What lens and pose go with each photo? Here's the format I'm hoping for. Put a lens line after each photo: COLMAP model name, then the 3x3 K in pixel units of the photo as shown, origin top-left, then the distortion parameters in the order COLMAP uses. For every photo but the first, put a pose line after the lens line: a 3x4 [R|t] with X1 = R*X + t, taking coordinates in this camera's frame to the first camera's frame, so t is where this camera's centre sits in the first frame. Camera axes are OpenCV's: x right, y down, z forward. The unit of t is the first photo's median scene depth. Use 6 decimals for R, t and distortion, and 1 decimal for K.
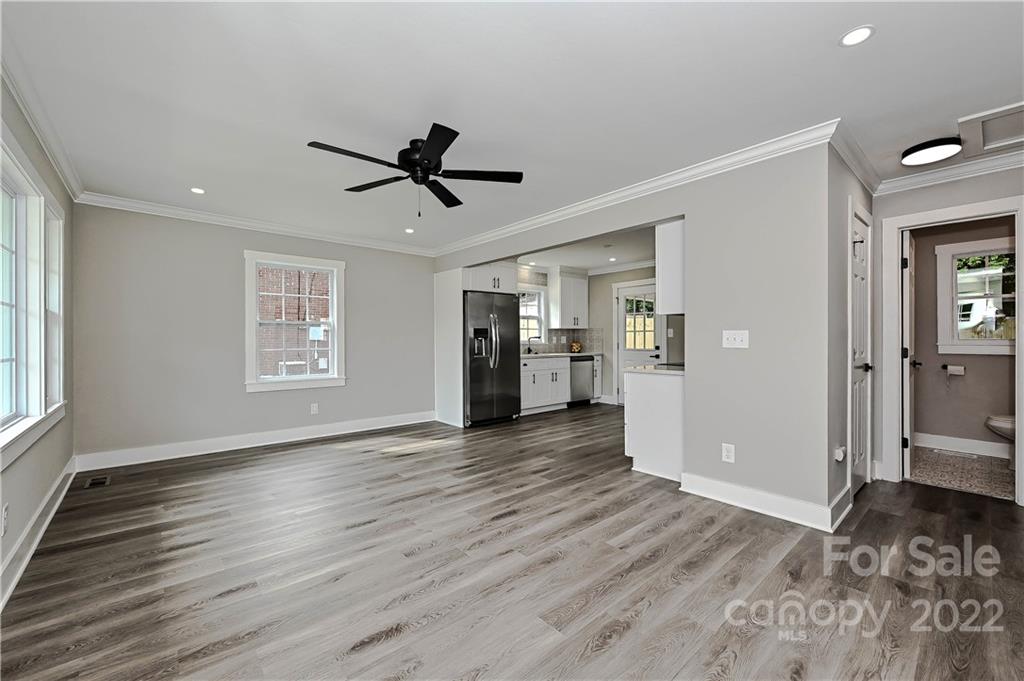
lens RADIAL K [[414.3, 0, 514.5], [0, 414.3, 338.0], [0, 0, 1]] dist [-0.002021, -0.000060]
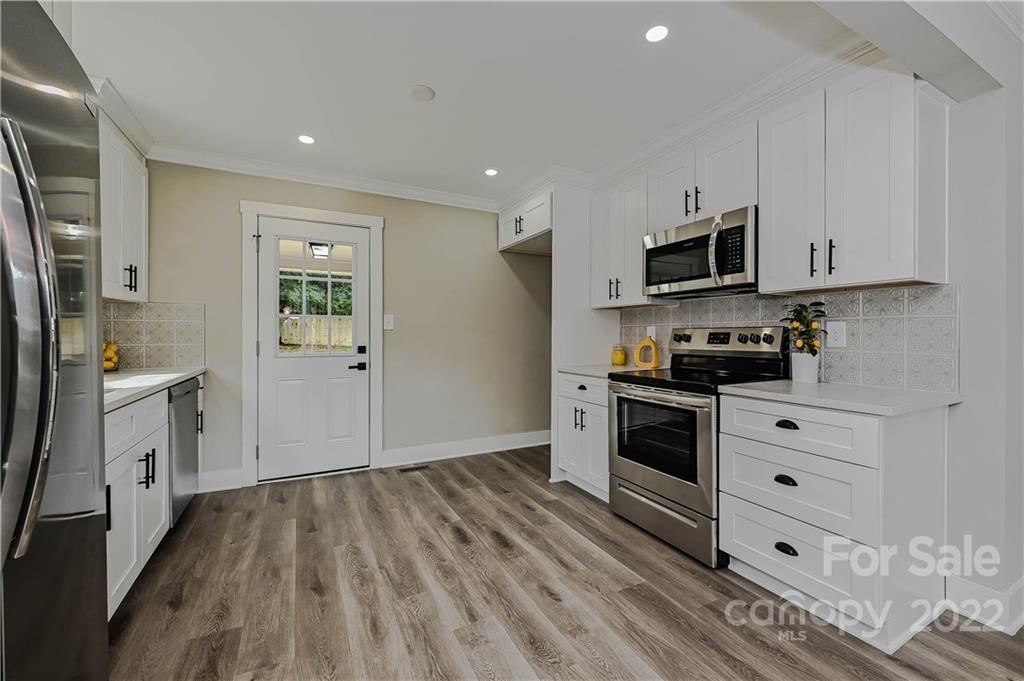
lens RADIAL K [[407.0, 0, 509.2], [0, 407.0, 334.3], [0, 0, 1]] dist [-0.000624, -0.000170]
pose [[0.244022, 0.003626, 0.969763, -0.197313], [-0.005298, 0.999983, -0.002406, 0.008608], [-0.969755, -0.004550, 0.244037, 1.301429]]
